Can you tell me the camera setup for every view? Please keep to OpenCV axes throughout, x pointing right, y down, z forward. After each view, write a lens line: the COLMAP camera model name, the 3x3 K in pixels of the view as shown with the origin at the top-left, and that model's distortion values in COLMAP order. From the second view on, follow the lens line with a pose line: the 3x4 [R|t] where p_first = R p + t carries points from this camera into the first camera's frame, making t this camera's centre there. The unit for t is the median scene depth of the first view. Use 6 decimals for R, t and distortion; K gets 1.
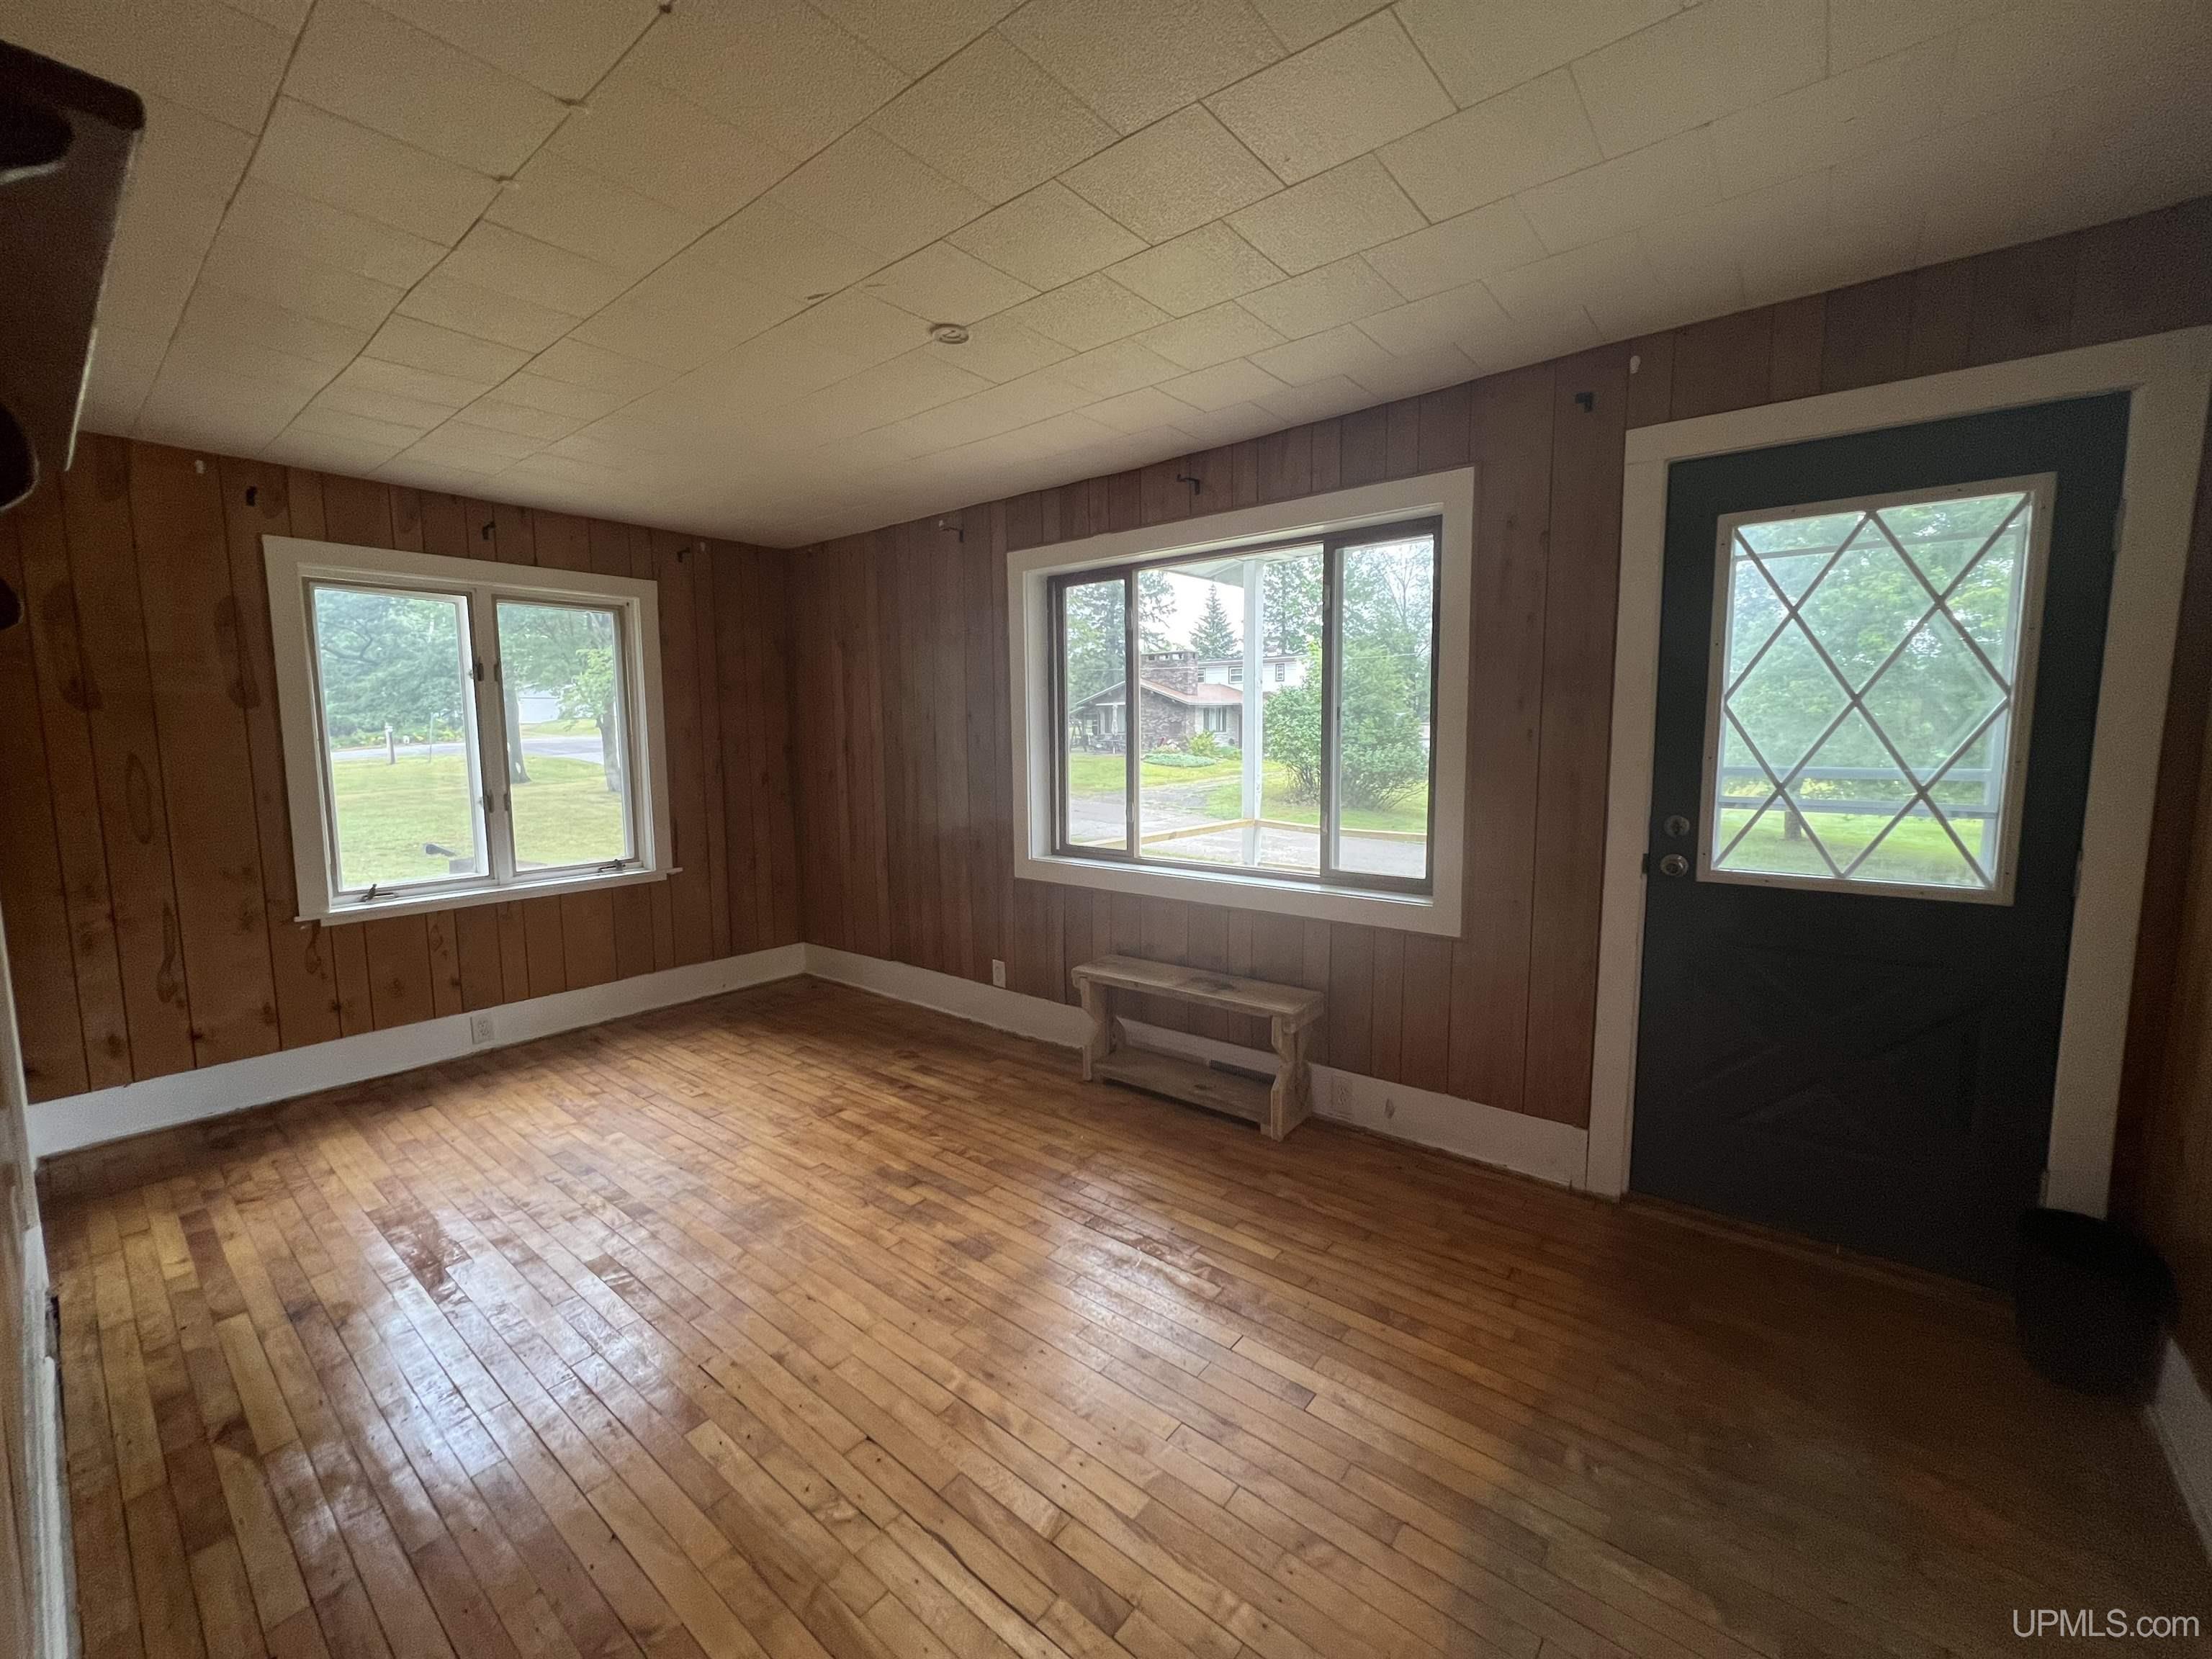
lens RADIAL K [[883.7, 0, 1103.4], [0, 883.7, 826.6], [0, 0, 1]] dist [0.001601, -0.000085]
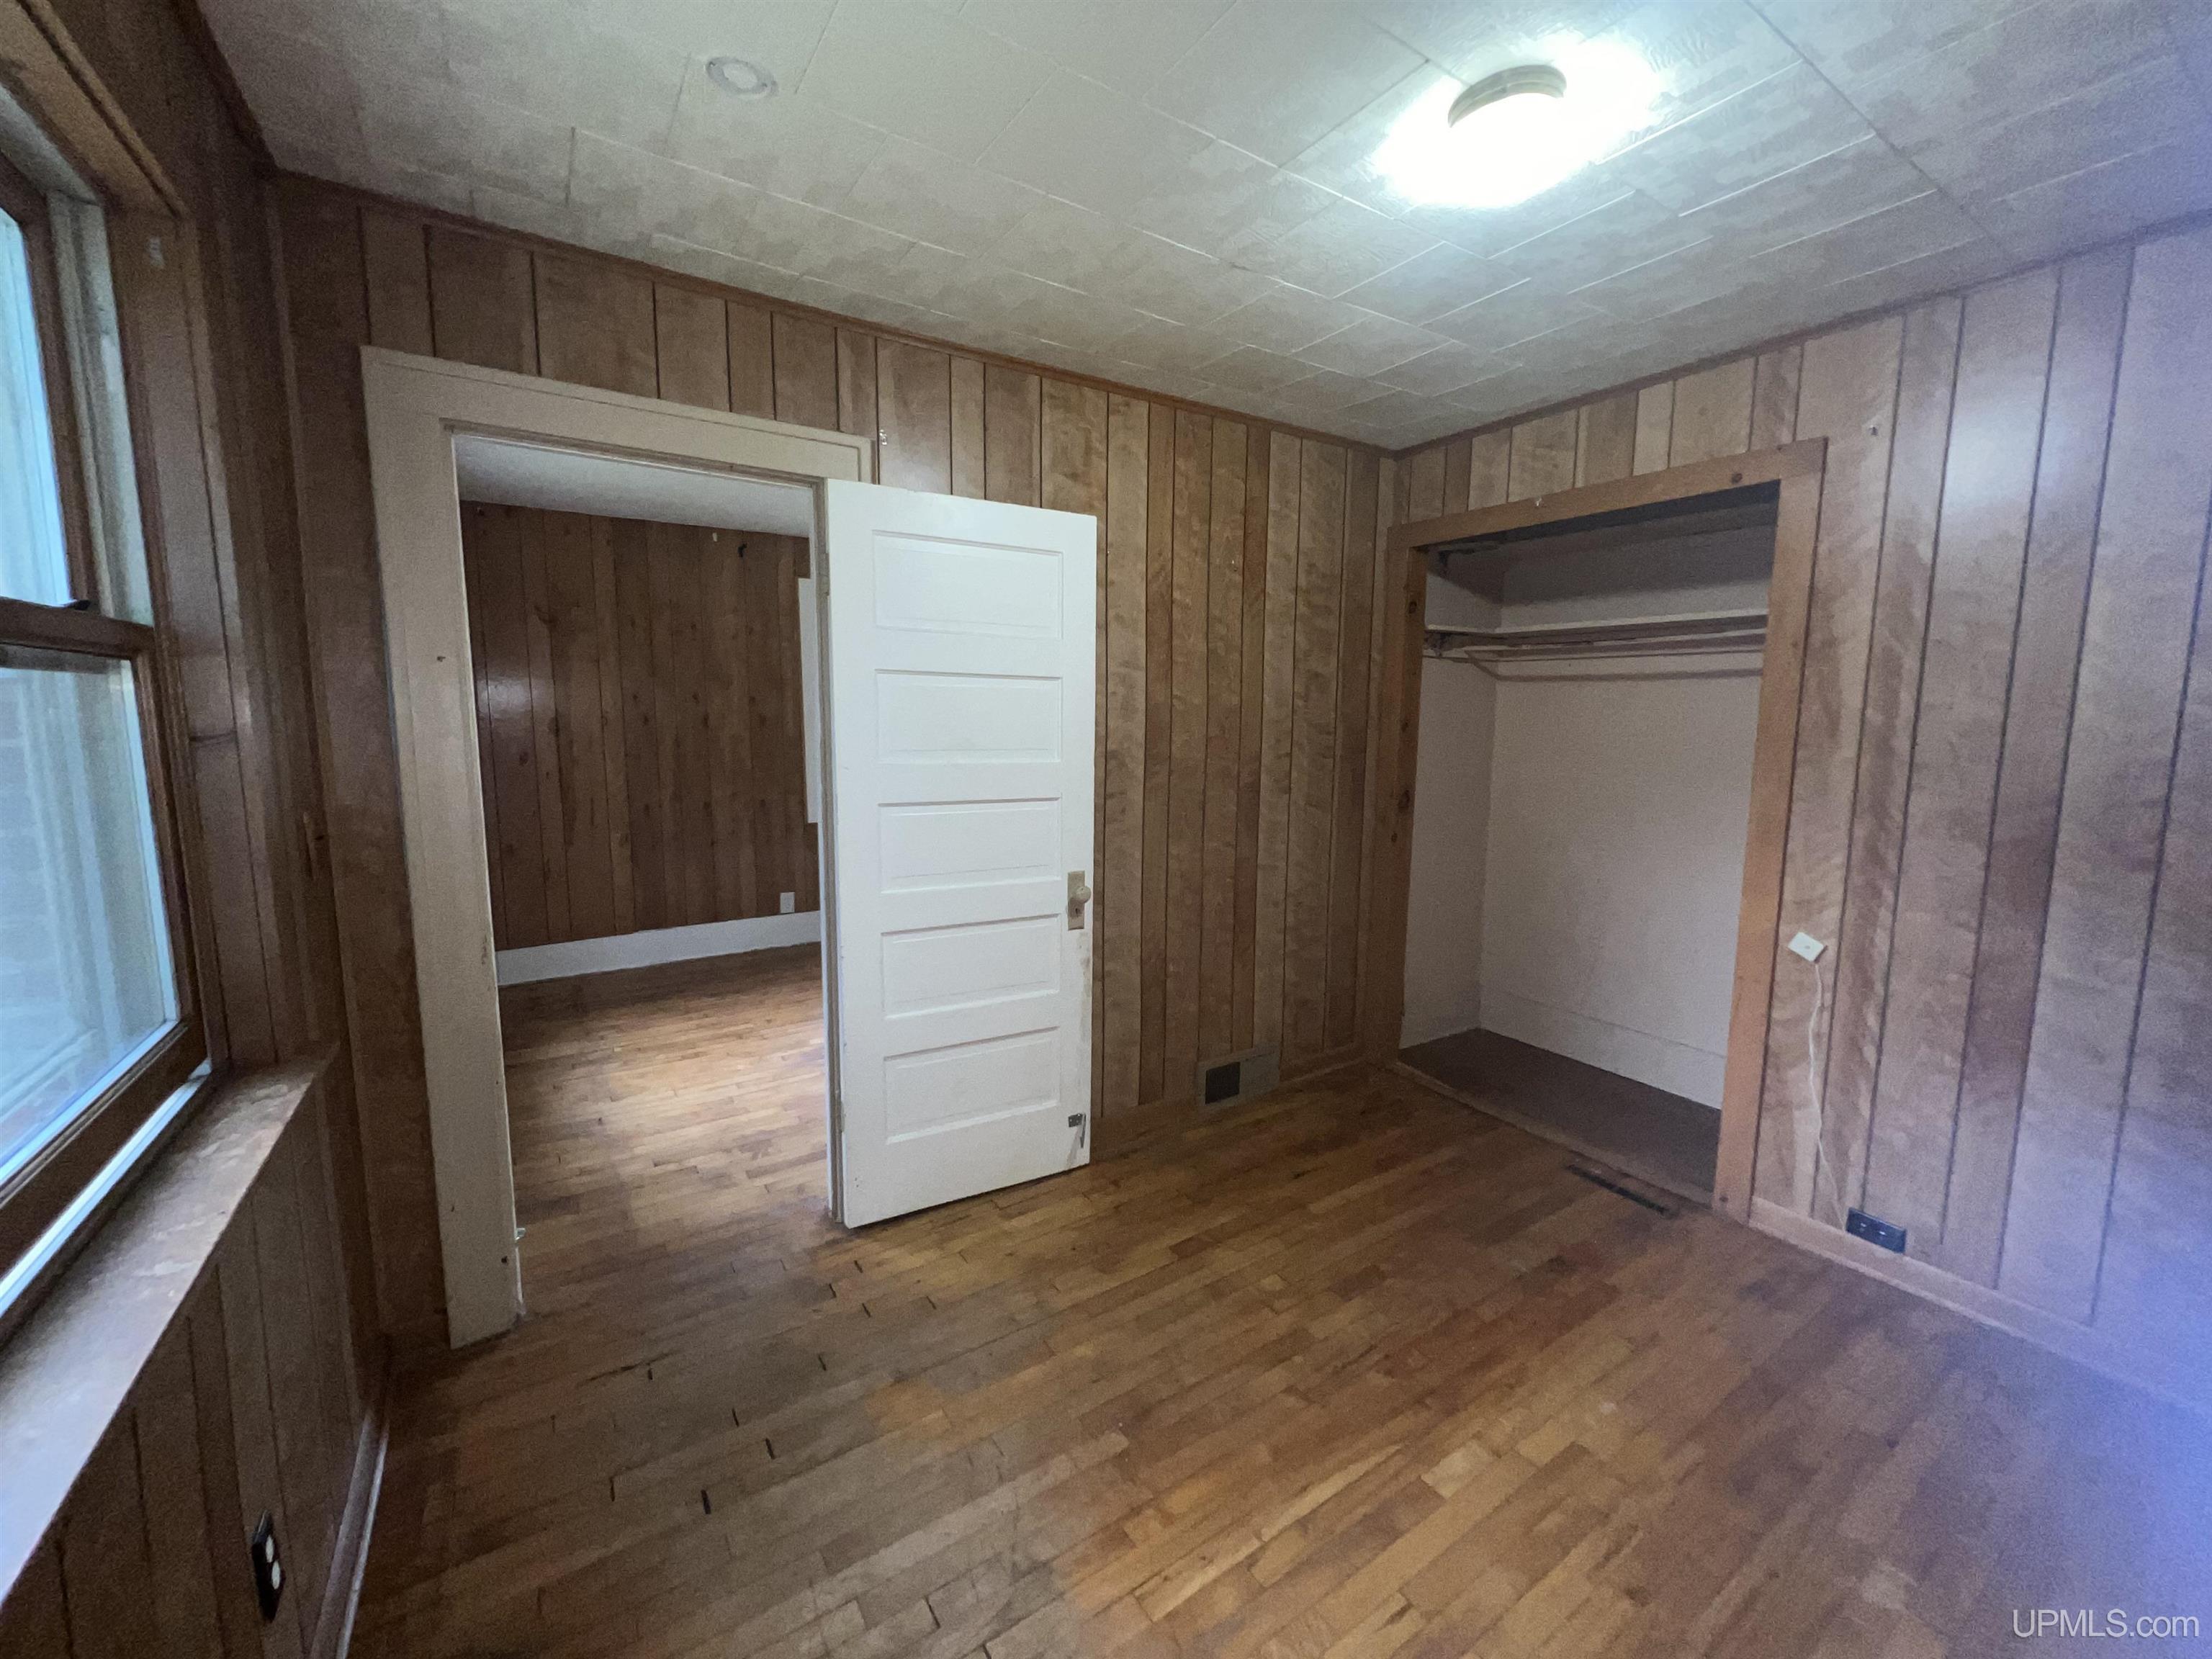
lens RADIAL K [[883.7, 0, 1103.4], [0, 883.7, 826.6], [0, 0, 1]] dist [0.001601, -0.000085]
pose [[0.298538, -0.115110, 0.947431, -1.428214], [0.099000, 0.991080, 0.089218, -0.013981], [-0.949249, 0.067161, 0.307271, 0.203586]]
